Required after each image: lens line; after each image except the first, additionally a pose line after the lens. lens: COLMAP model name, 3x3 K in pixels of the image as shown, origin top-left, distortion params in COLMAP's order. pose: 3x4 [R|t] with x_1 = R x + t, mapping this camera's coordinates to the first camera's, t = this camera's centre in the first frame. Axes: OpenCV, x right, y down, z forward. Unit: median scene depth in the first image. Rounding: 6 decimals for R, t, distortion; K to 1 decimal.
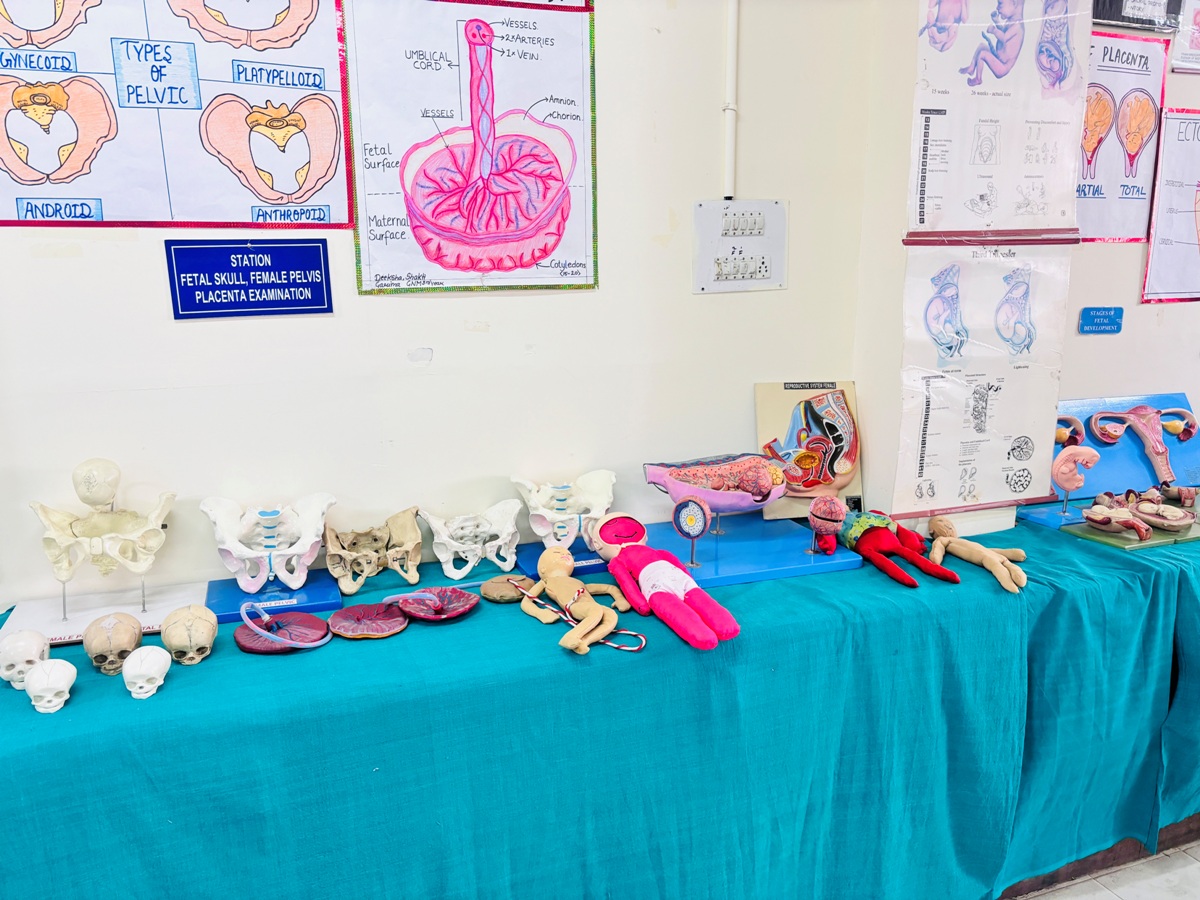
lens RADIAL K [[903.6, 0, 611.8], [0, 903.6, 439.5], [0, 0, 1]] dist [0.051145, -0.048241]
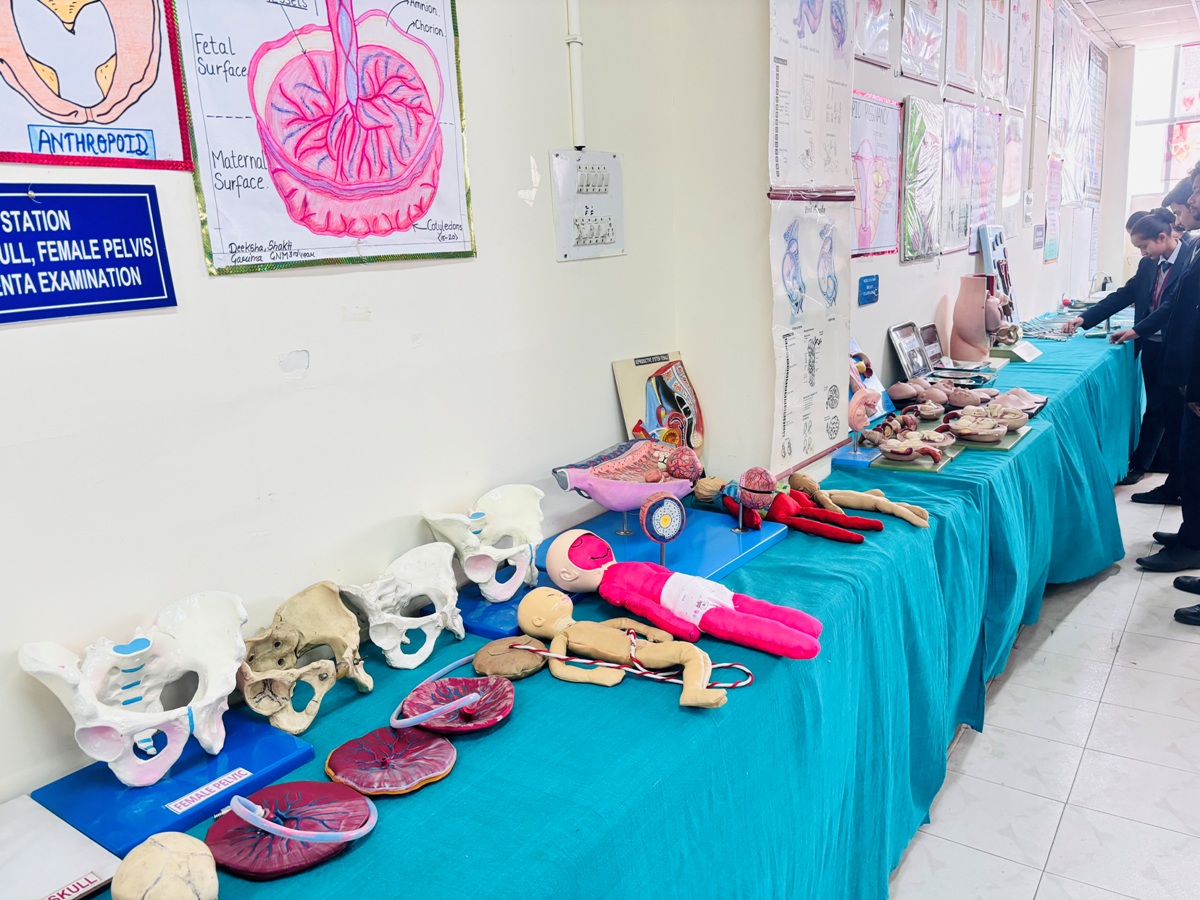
lens RADIAL K [[903.6, 0, 587.7], [0, 903.6, 447.7], [0, 0, 1]] dist [0.051145, -0.048241]
pose [[0.826688, -0.151544, 0.541869, -0.417673], [0.146558, 0.987799, 0.052663, -0.033838], [-0.543238, 0.035879, 0.838812, 0.317986]]
